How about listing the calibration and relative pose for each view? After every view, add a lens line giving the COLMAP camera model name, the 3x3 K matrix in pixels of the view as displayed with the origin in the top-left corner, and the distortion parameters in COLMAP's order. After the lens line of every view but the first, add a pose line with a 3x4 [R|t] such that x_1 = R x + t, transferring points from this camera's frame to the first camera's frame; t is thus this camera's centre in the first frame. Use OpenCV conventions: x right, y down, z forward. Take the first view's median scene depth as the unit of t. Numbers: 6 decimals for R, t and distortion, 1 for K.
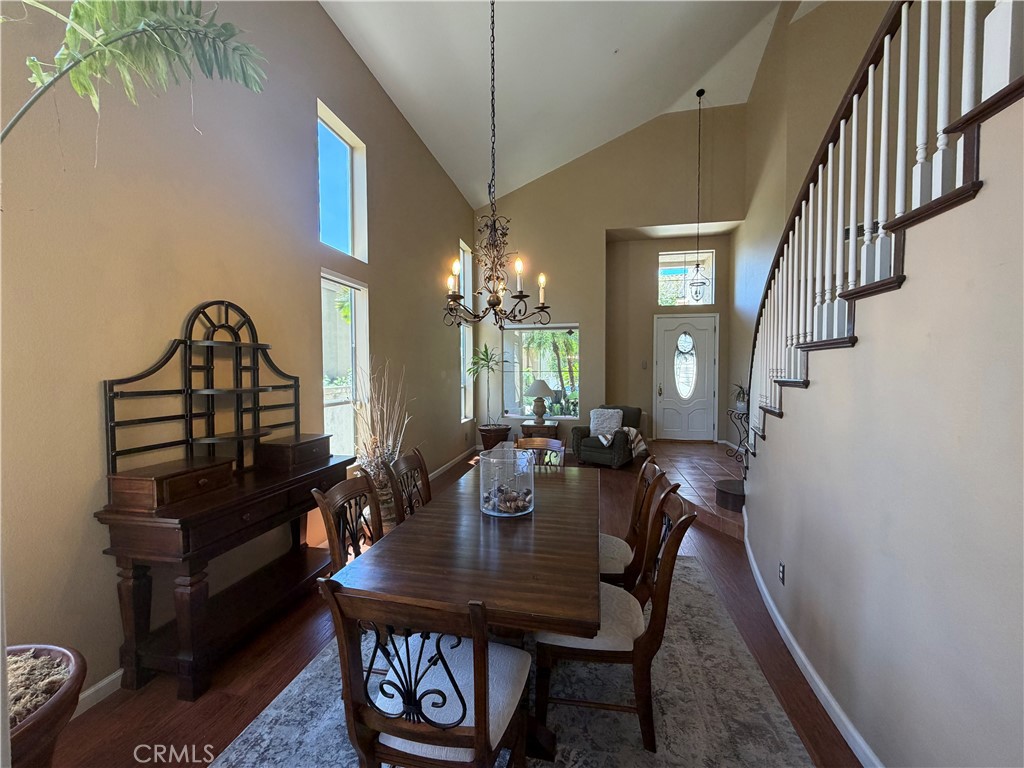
lens RADIAL K [[410.0, 0, 510.5], [0, 410.0, 386.0], [0, 0, 1]] dist [0.000624, 0.000010]
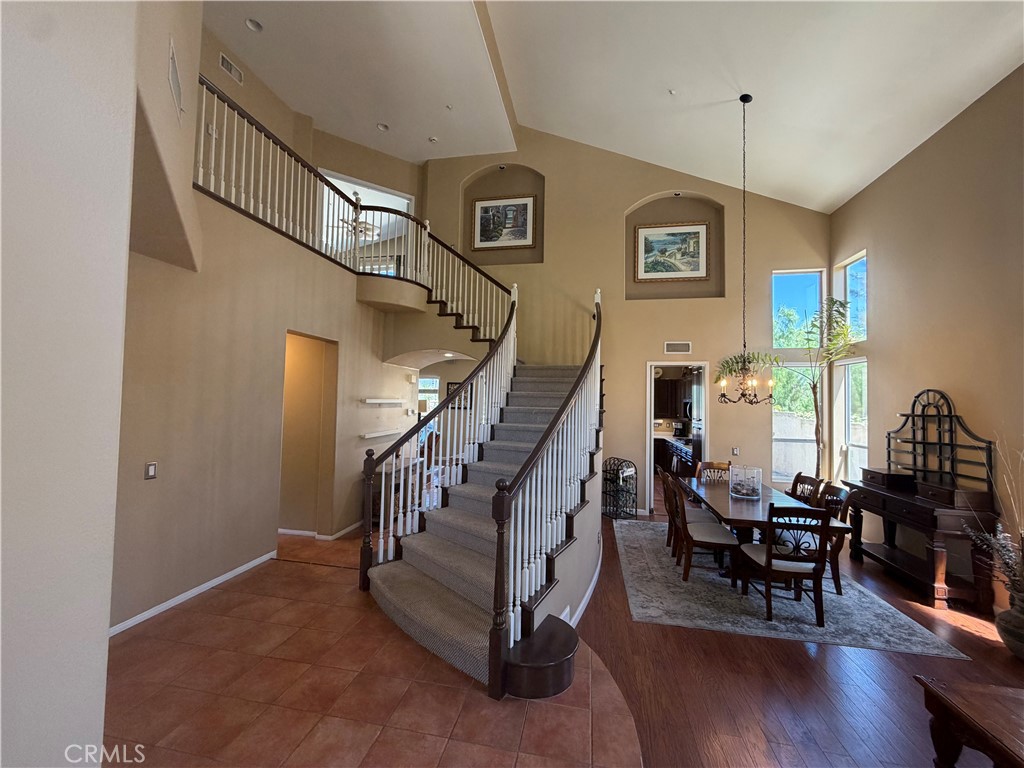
lens RADIAL K [[410.0, 0, 510.5], [0, 410.0, 386.0], [0, 0, 1]] dist [0.000624, 0.000010]
pose [[-0.999460, -0.032868, 0.000112, 1.008448], [-0.032868, 0.999458, 0.002011, -0.163593], [-0.000178, 0.002007, -0.999998, 2.617964]]
